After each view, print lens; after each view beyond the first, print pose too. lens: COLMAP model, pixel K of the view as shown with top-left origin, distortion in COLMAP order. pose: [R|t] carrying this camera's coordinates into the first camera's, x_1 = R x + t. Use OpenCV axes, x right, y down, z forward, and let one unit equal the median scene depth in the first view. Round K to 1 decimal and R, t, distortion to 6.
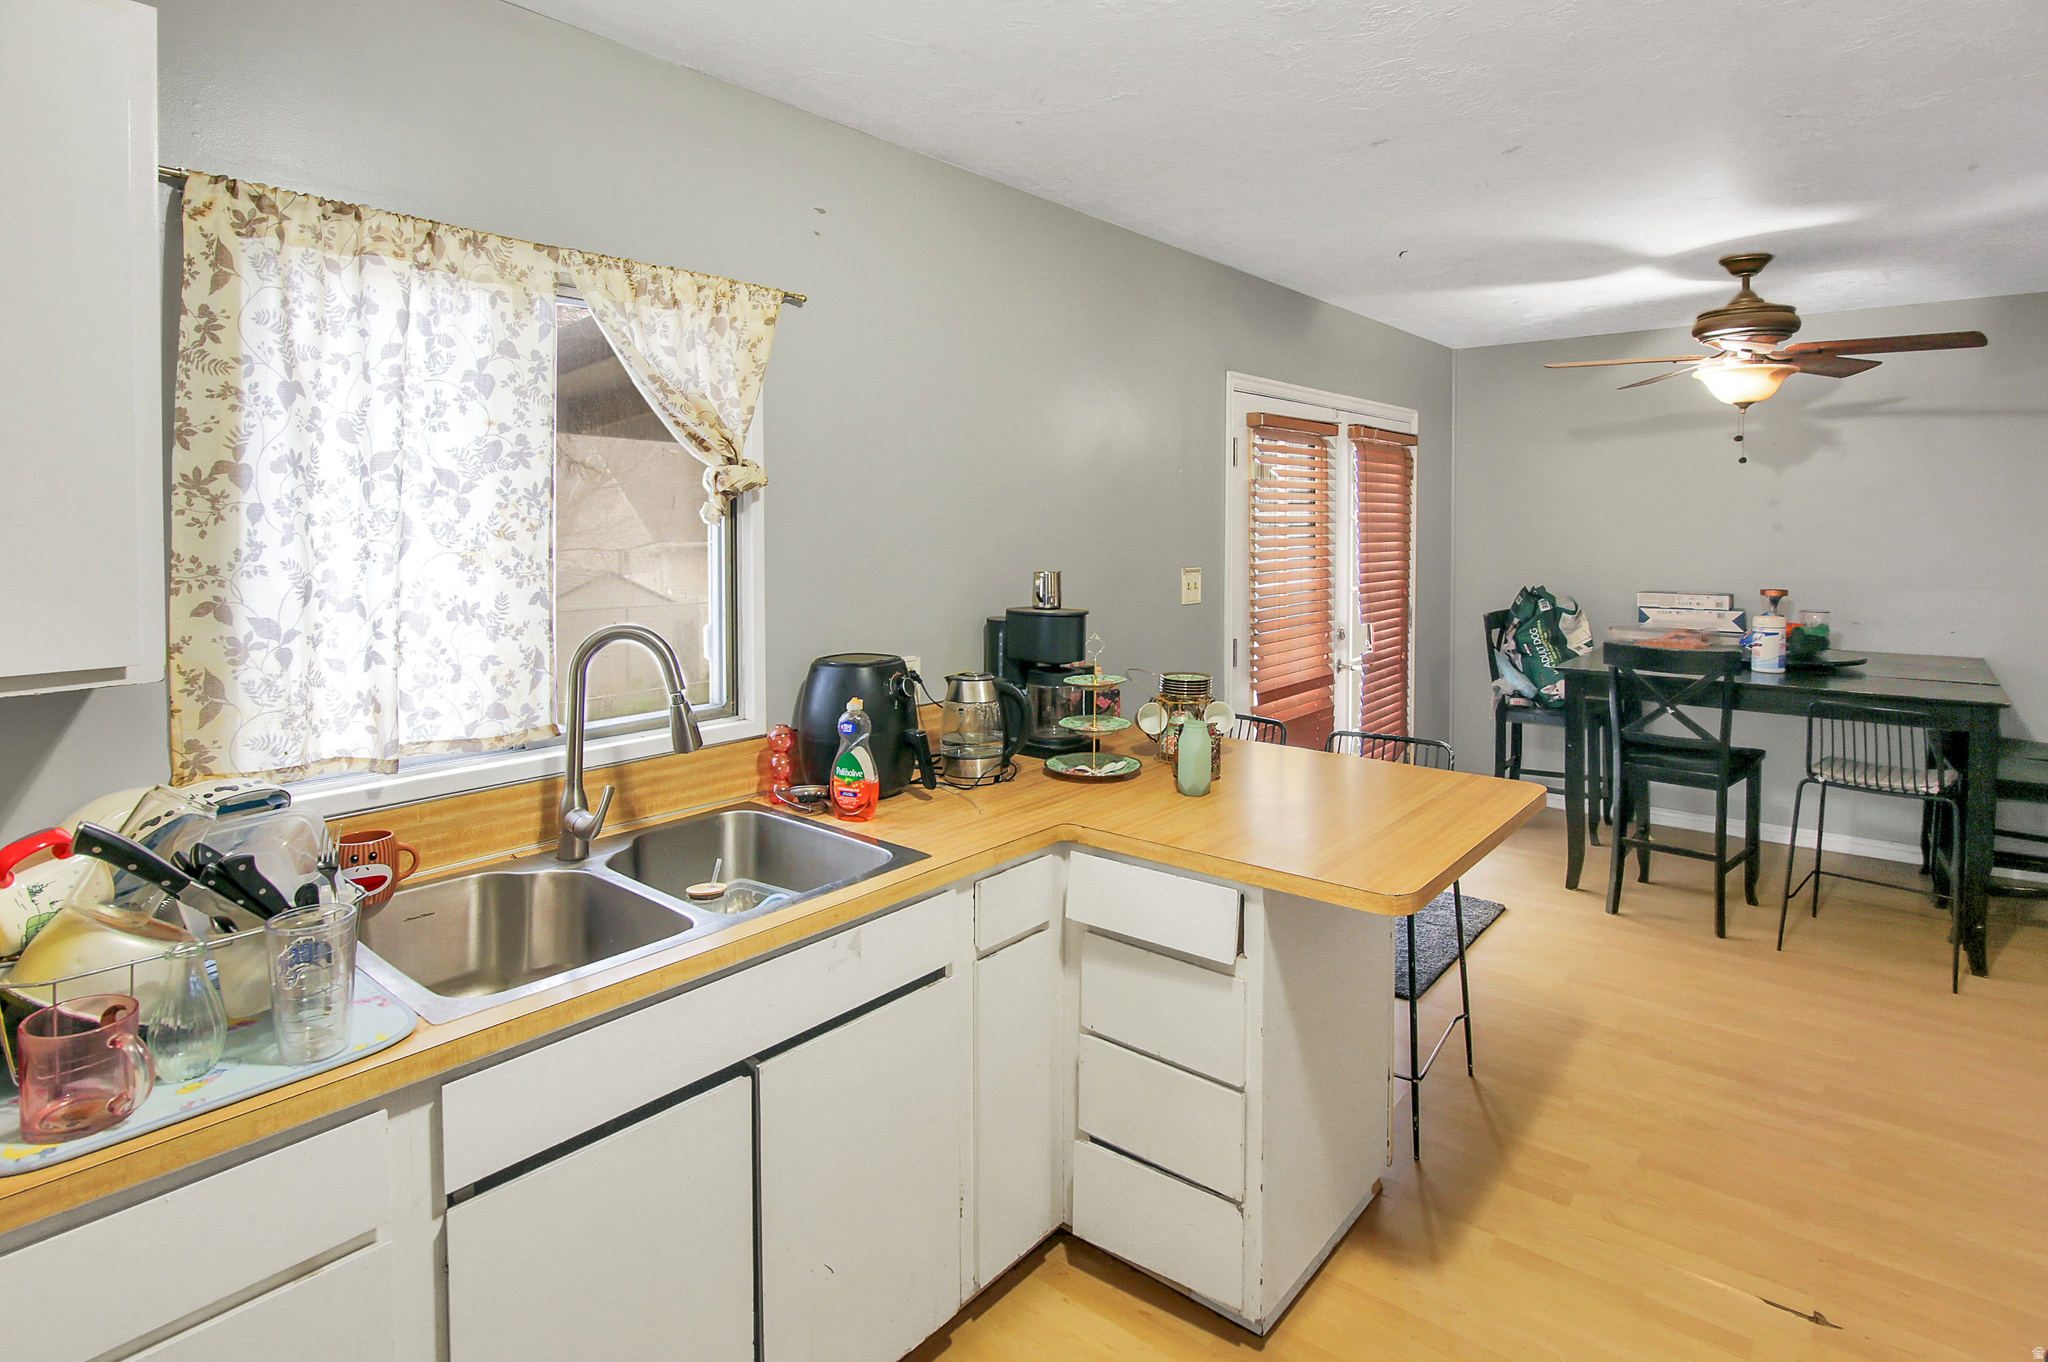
lens RADIAL K [[1052.2, 0, 1020.2], [0, 1052.2, 629.3], [0, 0, 1]] dist [0.000068, 0.000736]
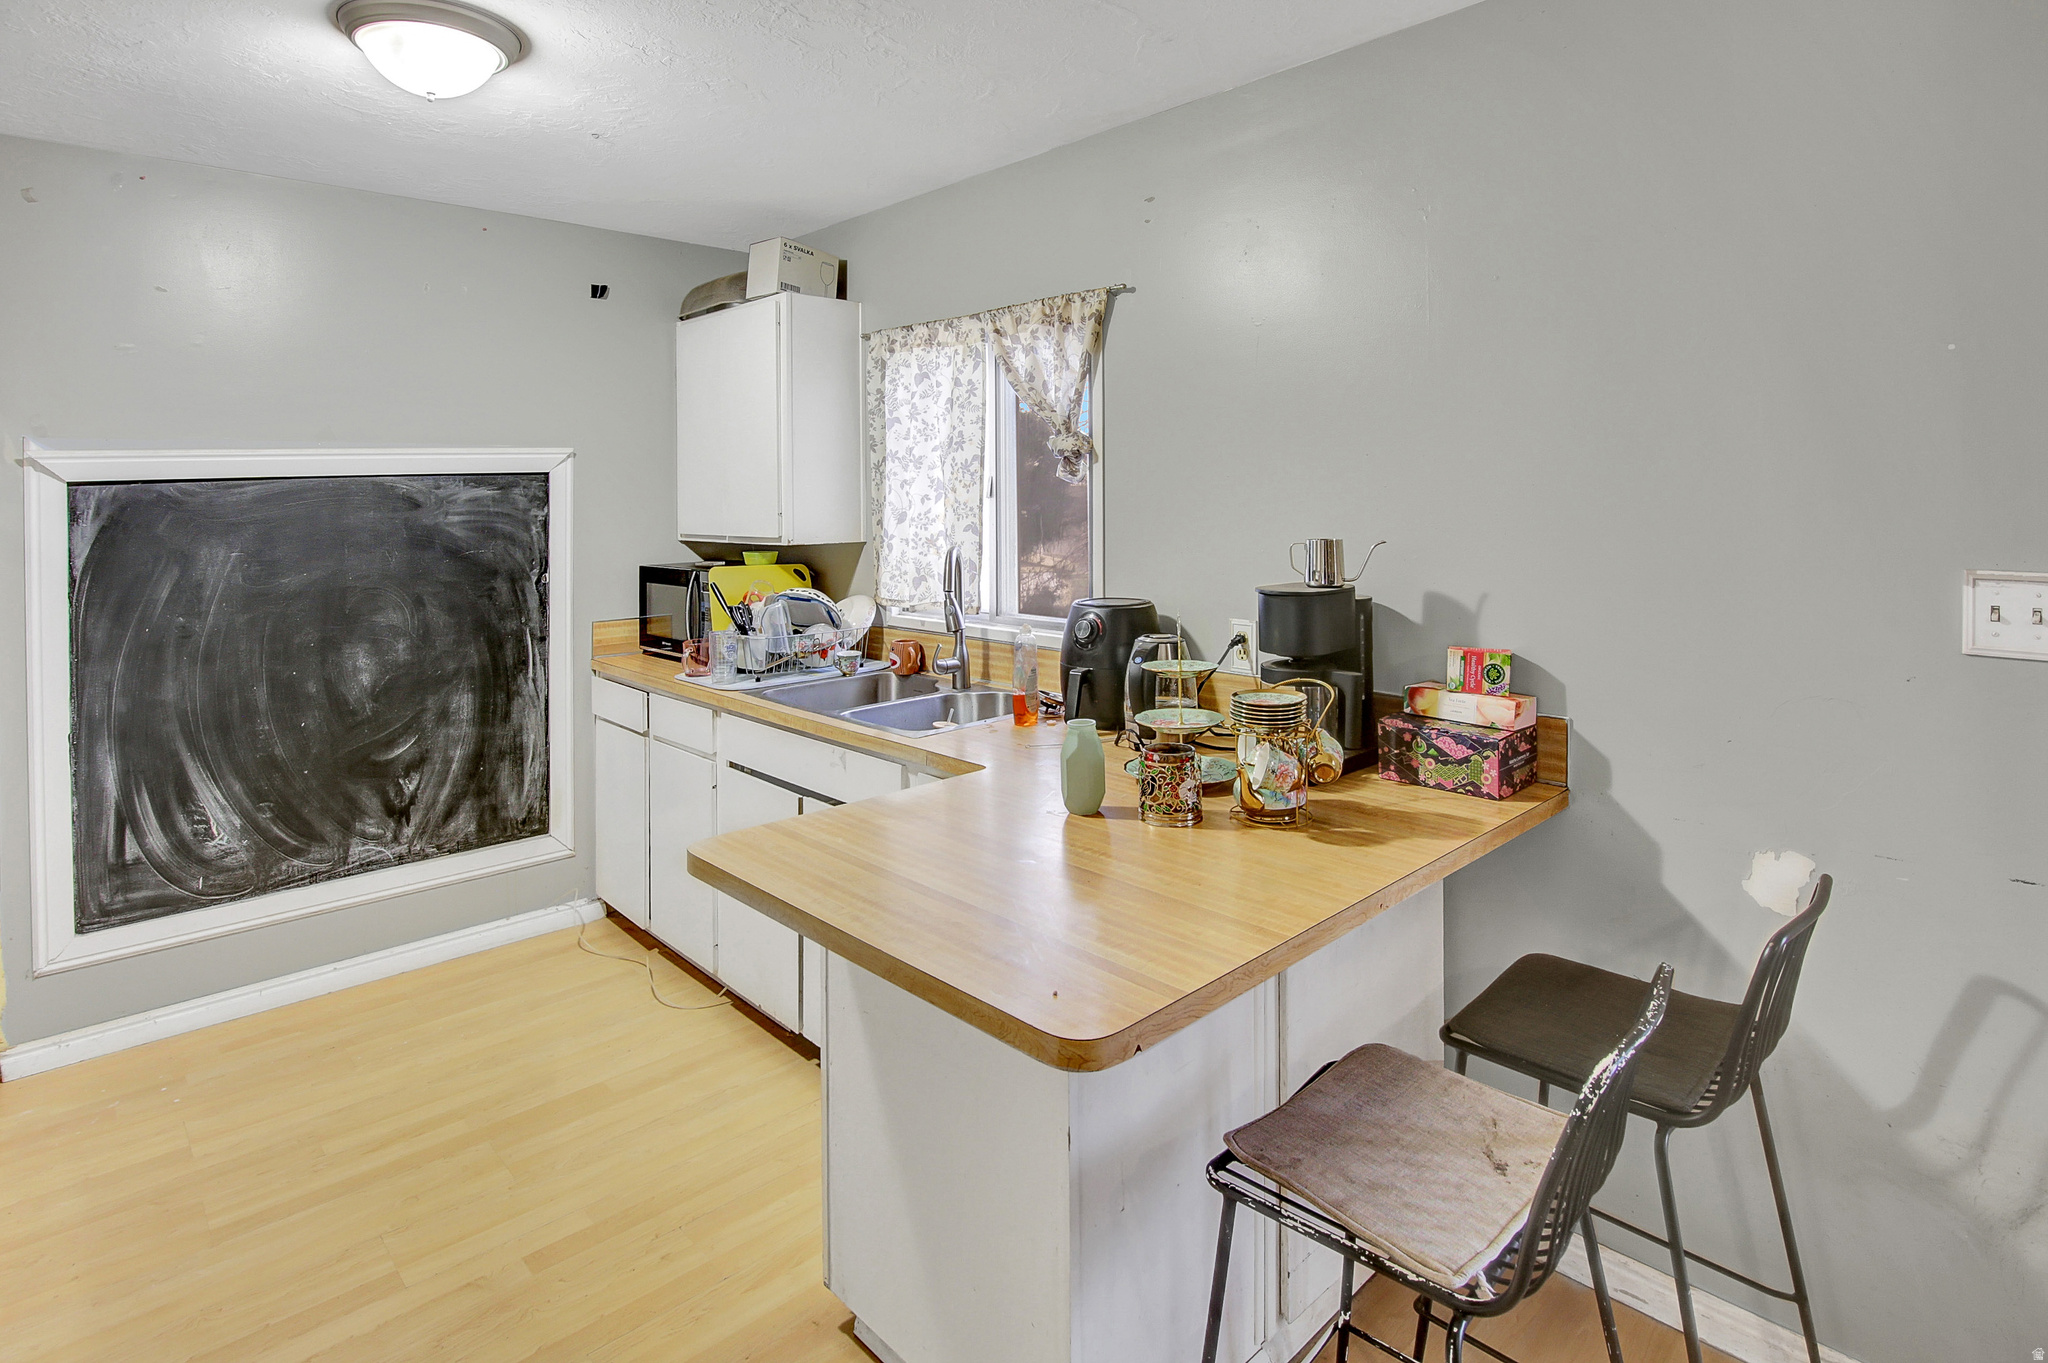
lens RADIAL K [[1052.2, 0, 1020.2], [0, 1052.2, 629.8], [0, 0, 1]] dist [0.000068, 0.000736]
pose [[-0.106570, 0.118164, -0.987259, 1.243731], [-0.107148, 0.985767, 0.129552, -0.099092], [0.988515, 0.119589, -0.092392, 1.296784]]
